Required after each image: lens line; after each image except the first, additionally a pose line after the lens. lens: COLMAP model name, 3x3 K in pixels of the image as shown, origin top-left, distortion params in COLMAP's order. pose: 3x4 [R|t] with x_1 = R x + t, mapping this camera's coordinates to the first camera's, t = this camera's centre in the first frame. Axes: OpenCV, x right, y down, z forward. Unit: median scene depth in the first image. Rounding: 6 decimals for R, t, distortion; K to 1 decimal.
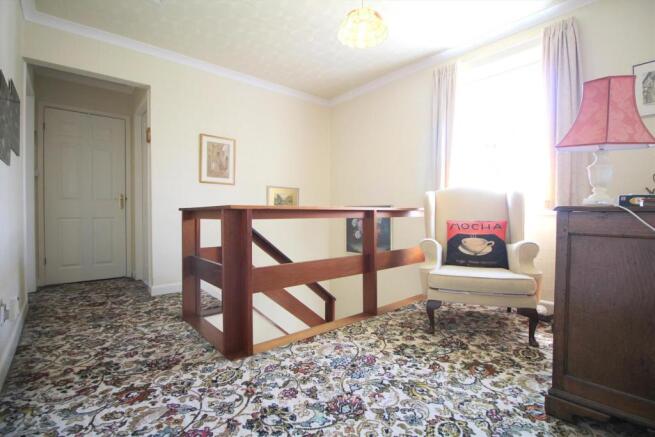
lens RADIAL K [[302.6, 0, 333.3], [0, 302.6, 219.4], [0, 0, 1]] dist [0.000599, -0.011922]
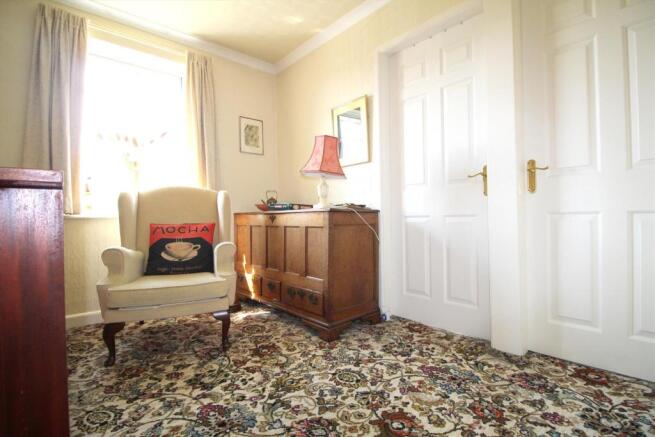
lens RADIAL K [[305.0, 0, 326.6], [0, 305.0, 213.9], [0, 0, 1]] dist [0.000382, 0.000262]
pose [[-0.012248, 0.015636, 0.999803, -0.707233], [0.014655, 0.999773, -0.015456, -0.008576], [-0.999818, 0.014463, -0.012474, 0.784581]]
